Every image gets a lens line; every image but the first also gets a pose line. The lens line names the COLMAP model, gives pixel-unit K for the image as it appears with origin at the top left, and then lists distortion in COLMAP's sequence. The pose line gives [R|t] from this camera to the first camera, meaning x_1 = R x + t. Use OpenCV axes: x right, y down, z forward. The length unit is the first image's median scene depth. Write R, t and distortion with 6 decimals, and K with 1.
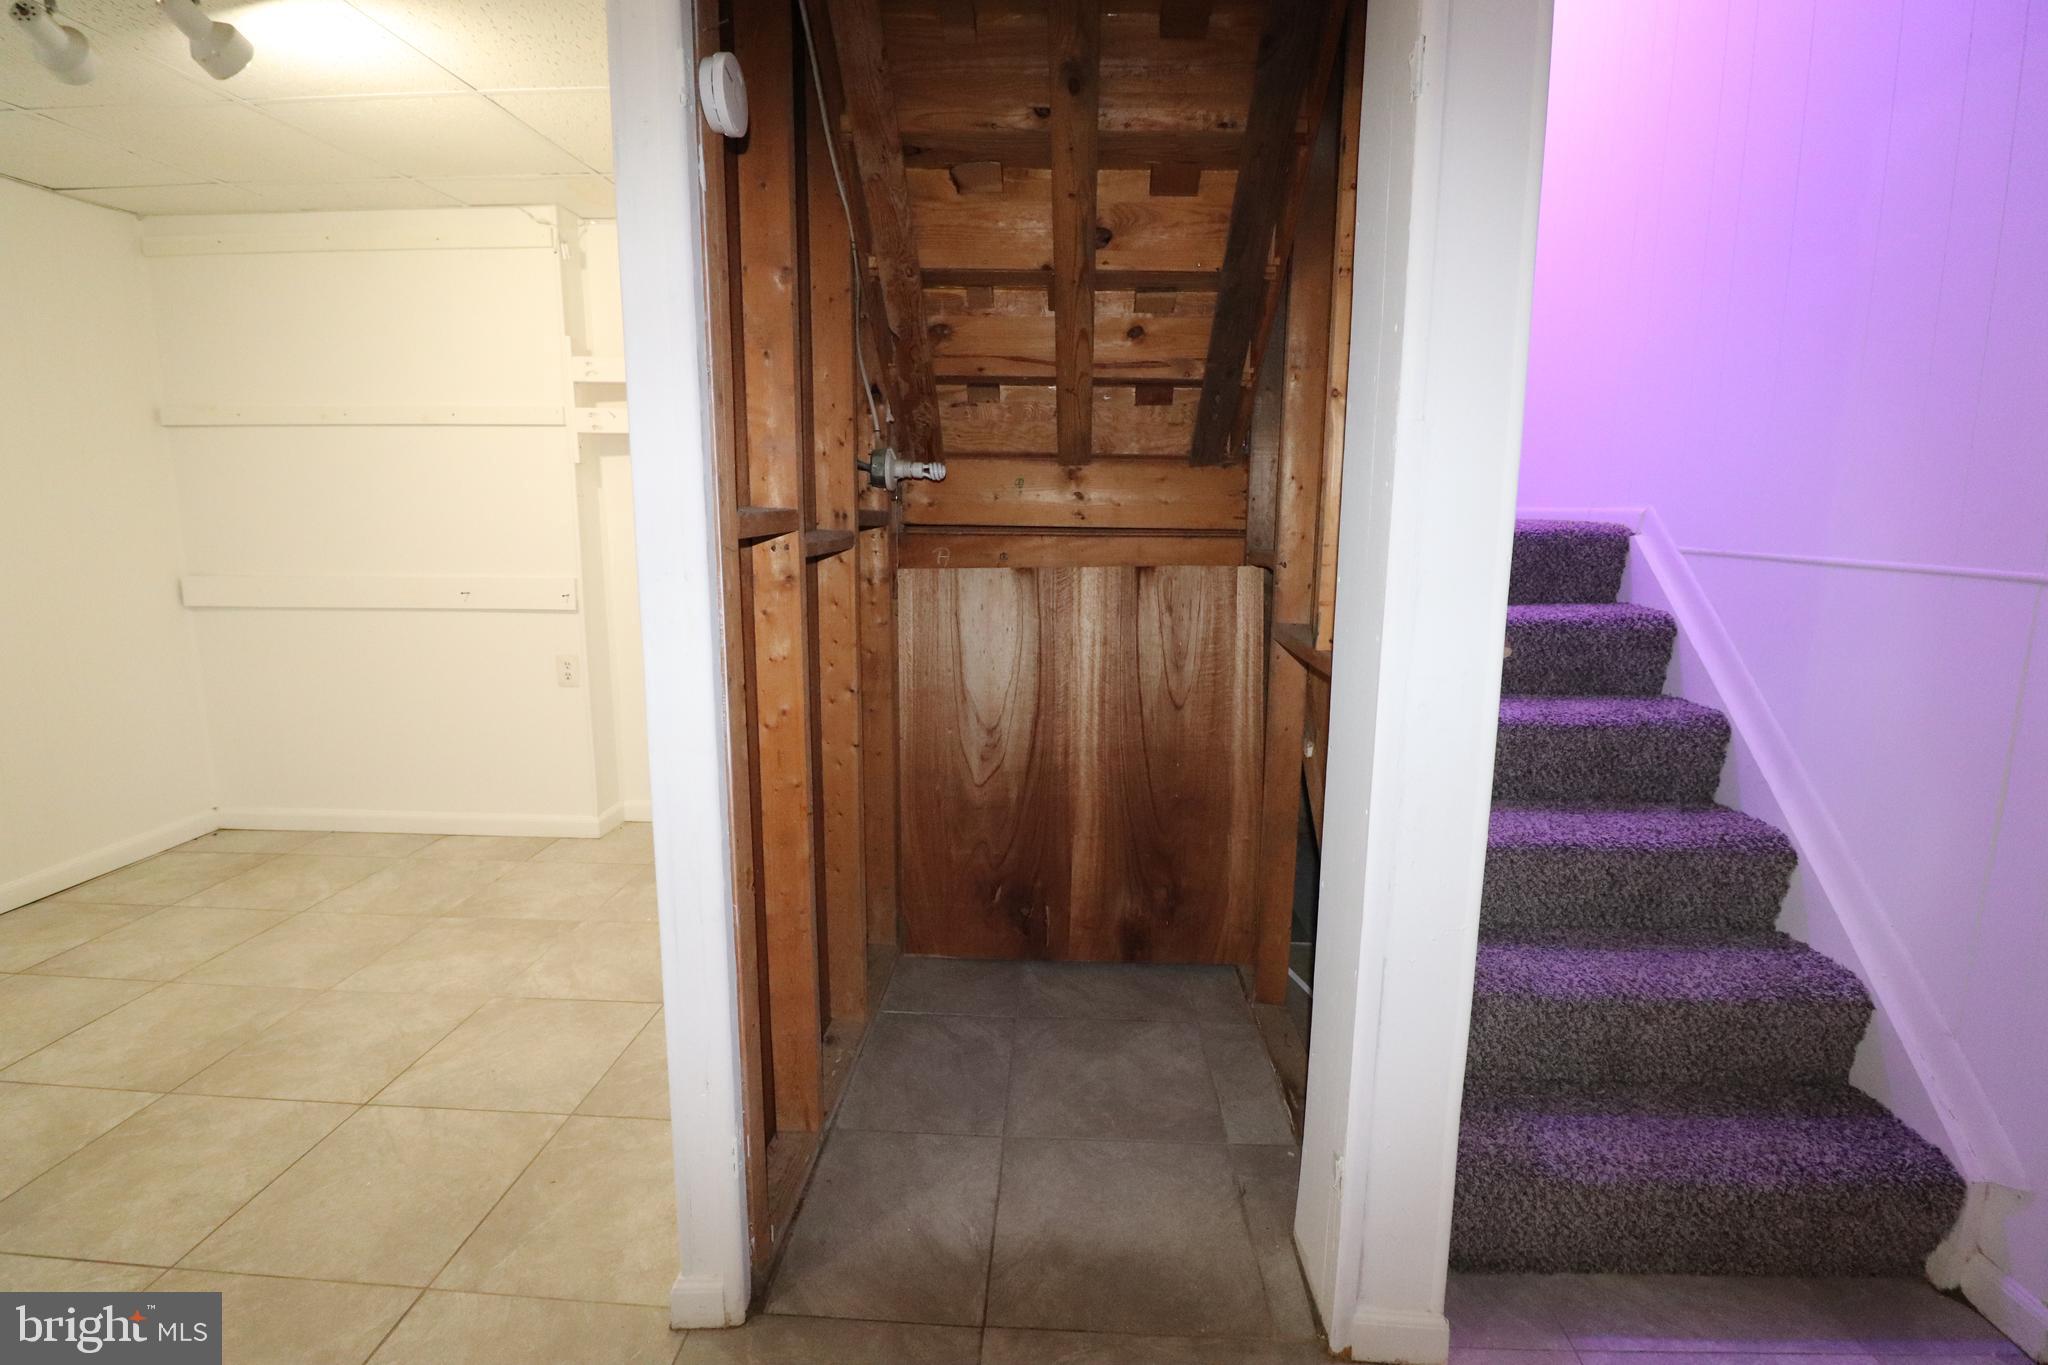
lens RADIAL K [[946.2, 0, 1024.0], [0, 946.2, 667.4], [0, 0, 1]] dist [-0.002016, -0.011673]
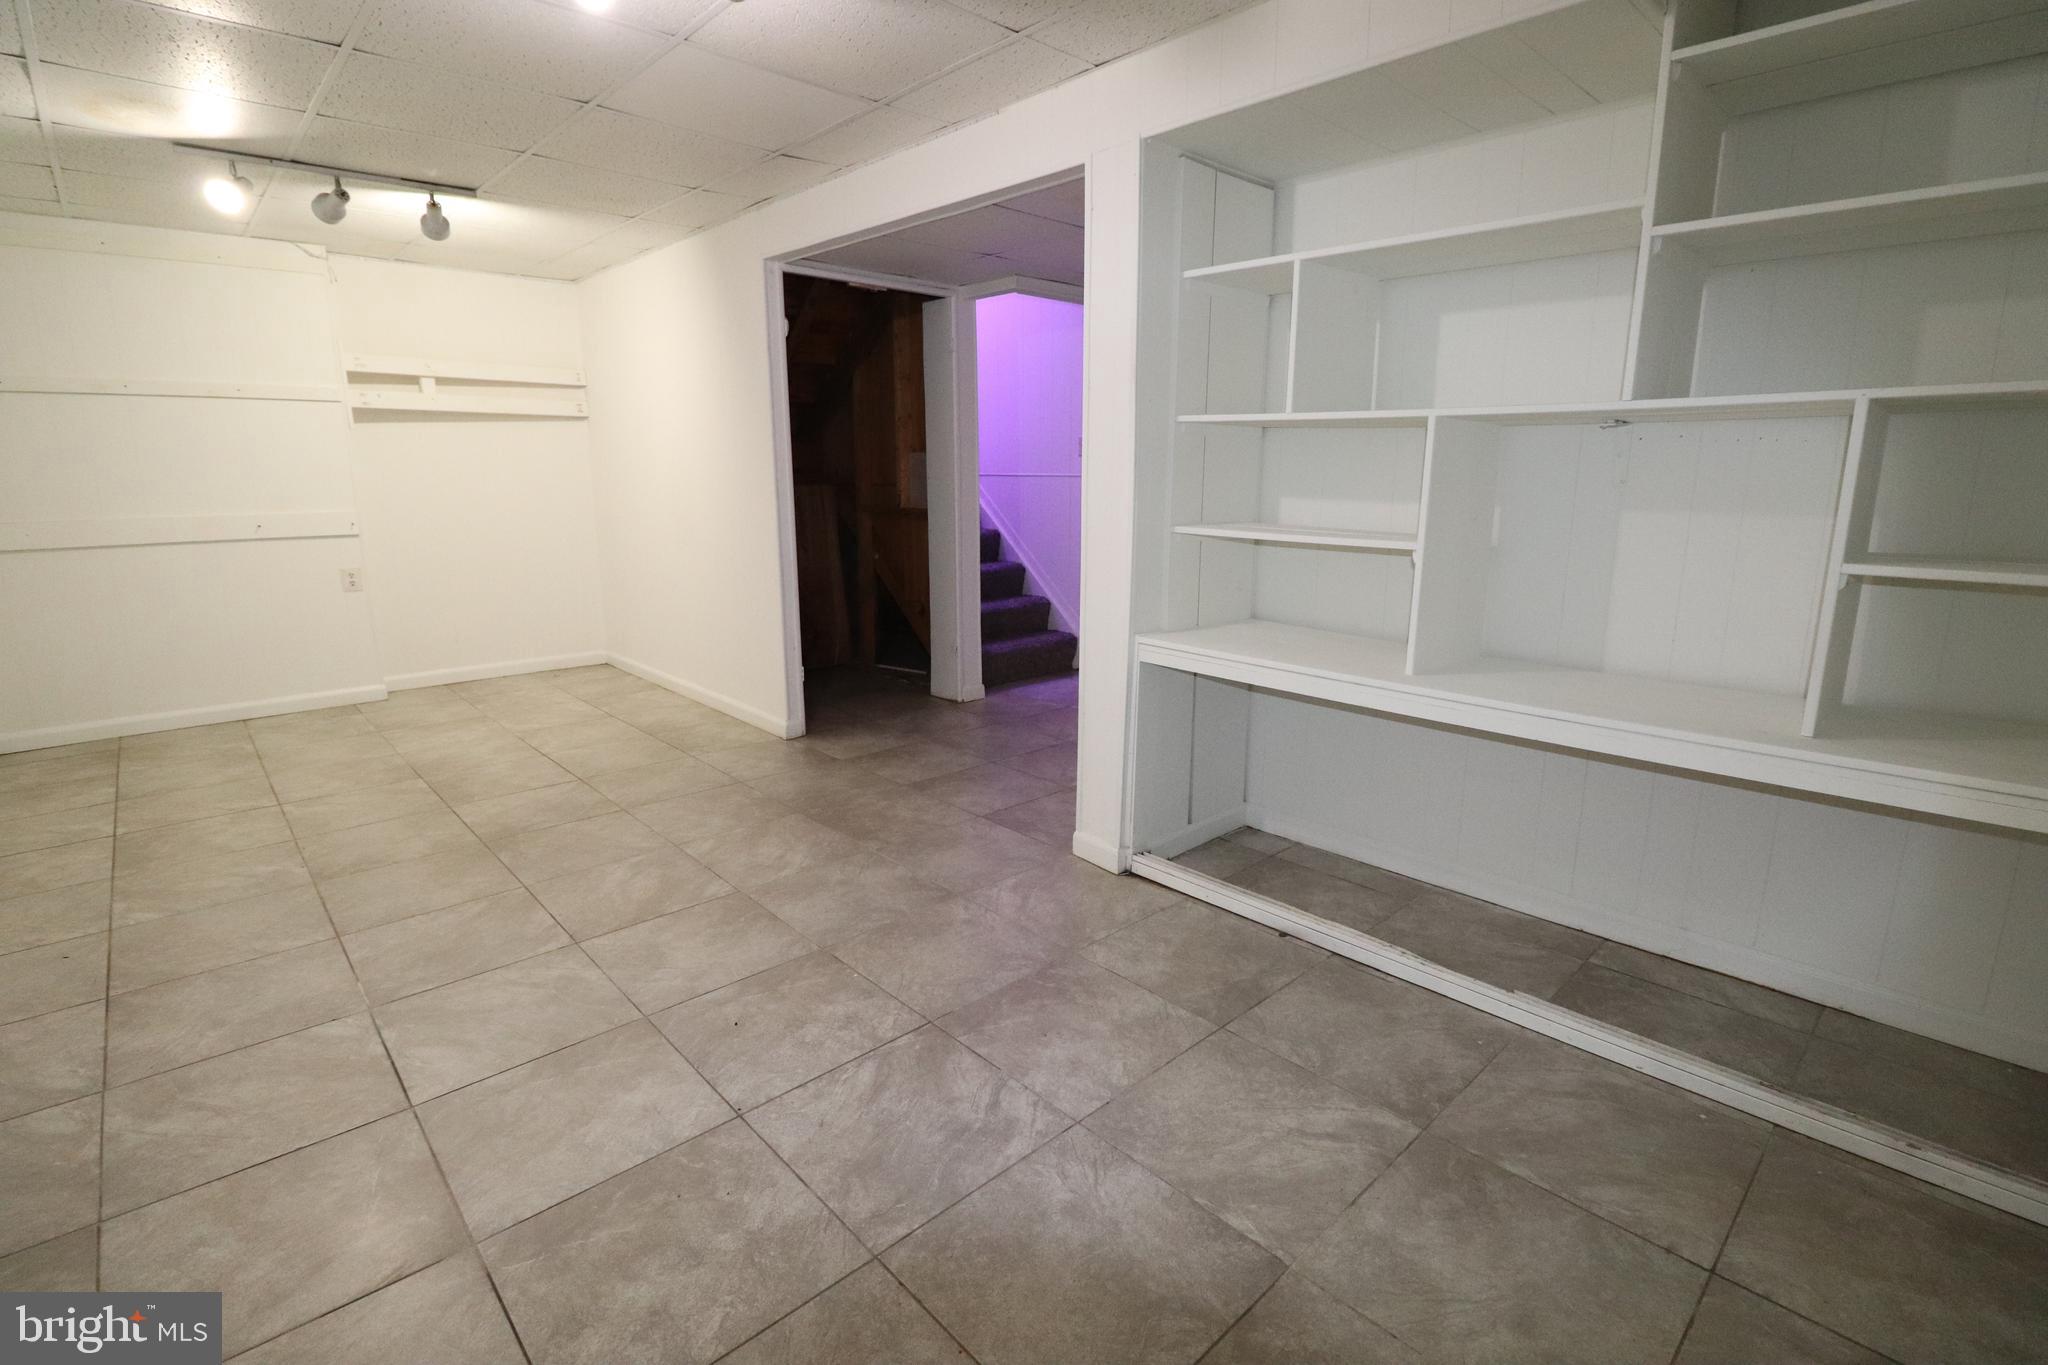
lens RADIAL K [[946.2, 0, 1026.7], [0, 946.2, 665.0], [0, 0, 1]] dist [-0.002016, -0.011673]
pose [[0.695052, -0.150918, 0.702941, -0.880768], [0.123828, 0.988238, 0.089732, 0.141002], [-0.708215, 0.024675, 0.705565, -0.749210]]
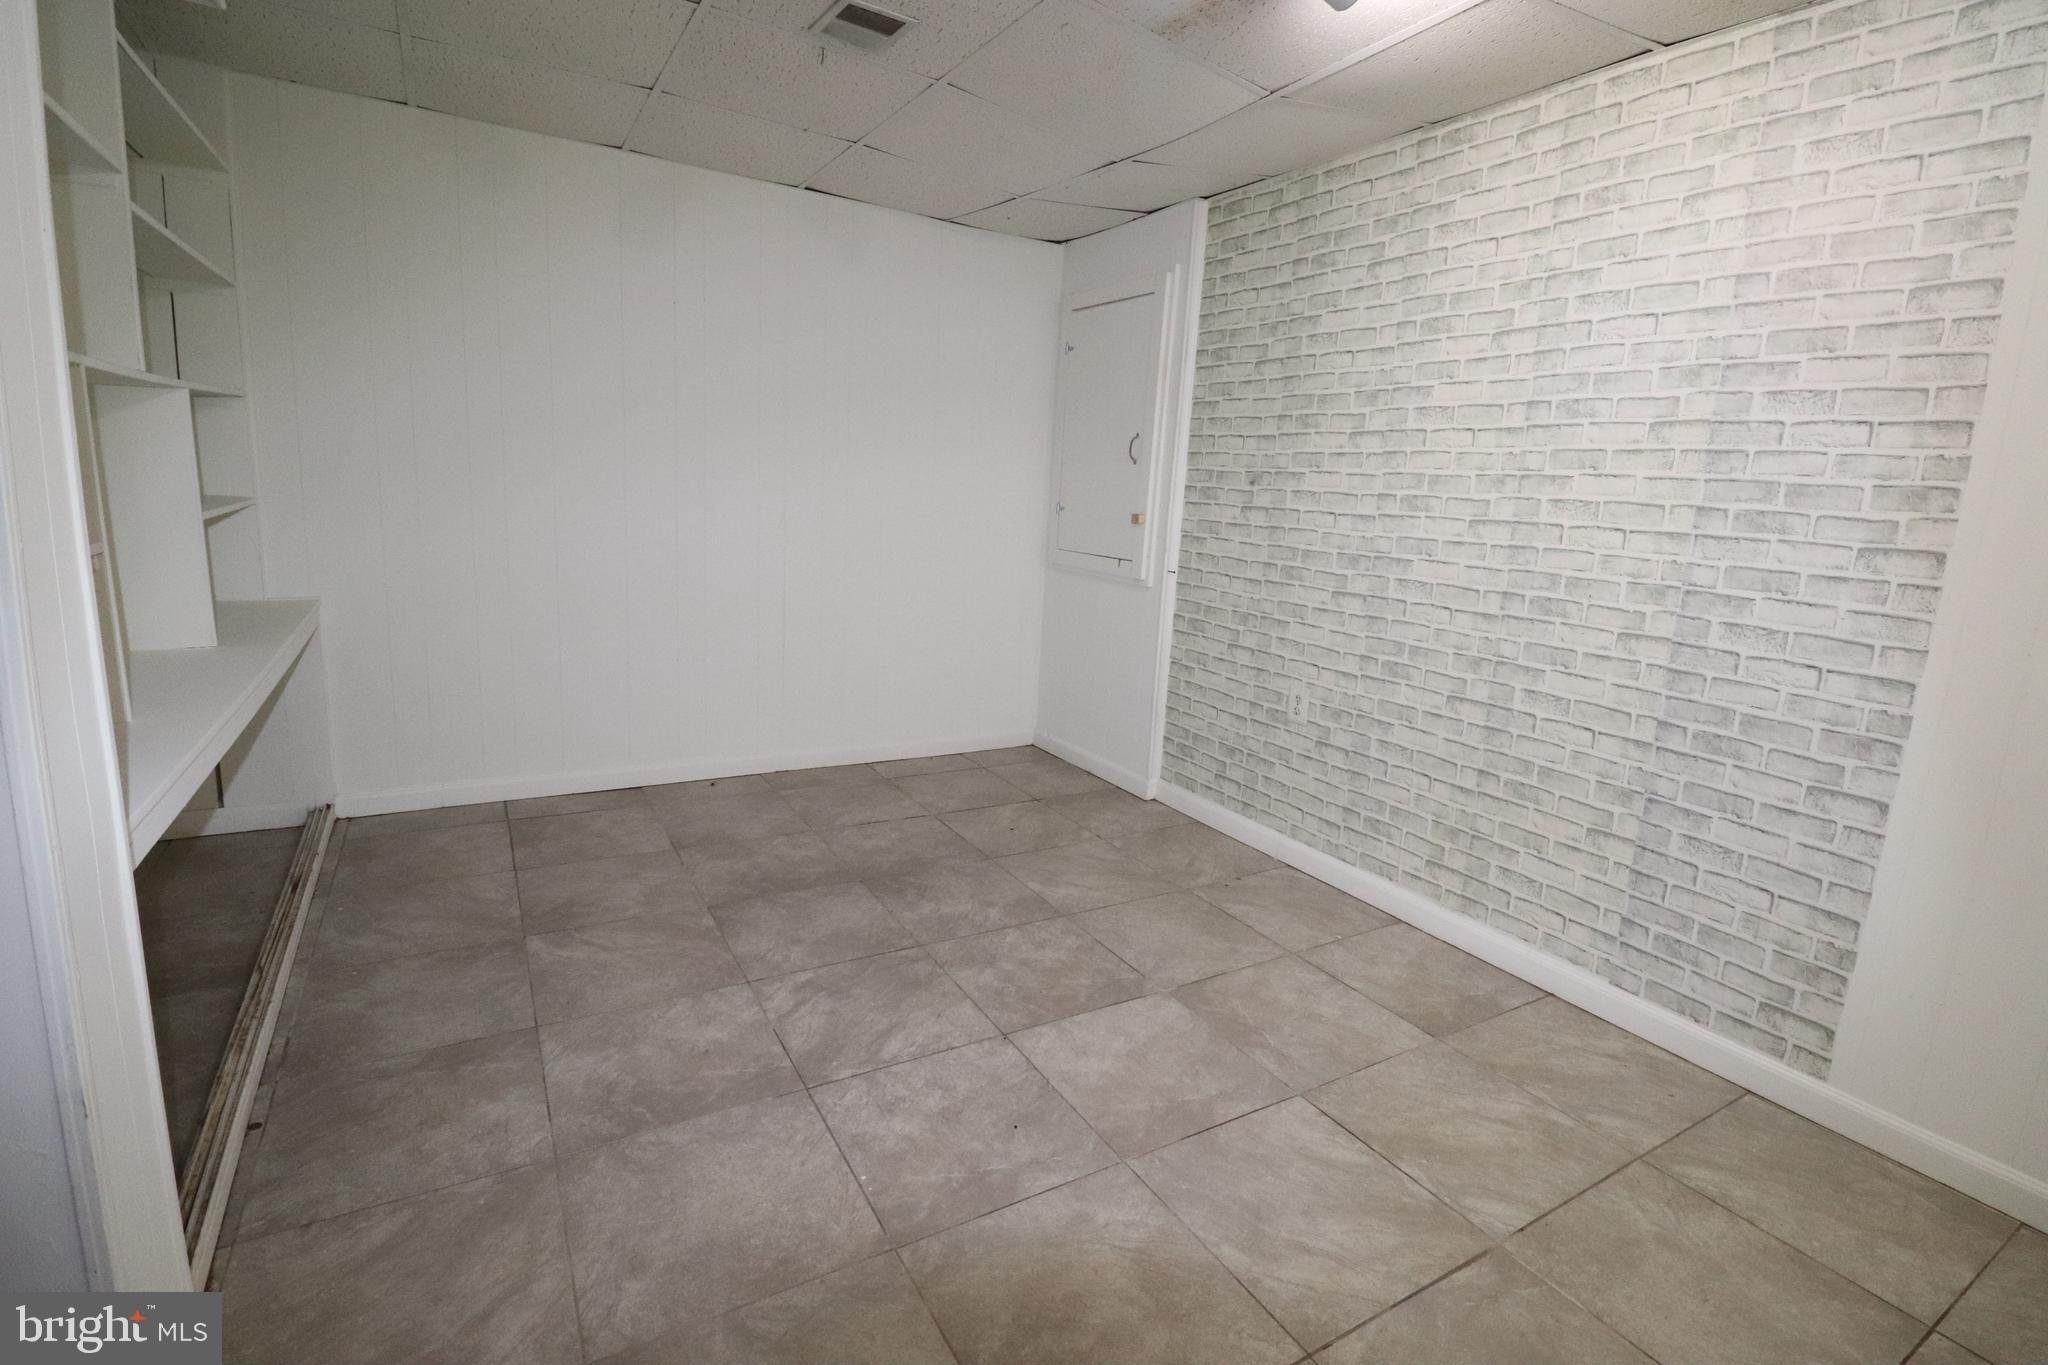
lens RADIAL K [[946.2, 0, 1030.5], [0, 946.2, 662.8], [0, 0, 1]] dist [-0.002016, -0.011673]
pose [[-0.830826, 0.048120, -0.554449, -0.289263], [-0.154455, 0.937182, 0.312785, -0.025426], [0.534670, 0.345507, -0.771202, 0.231544]]
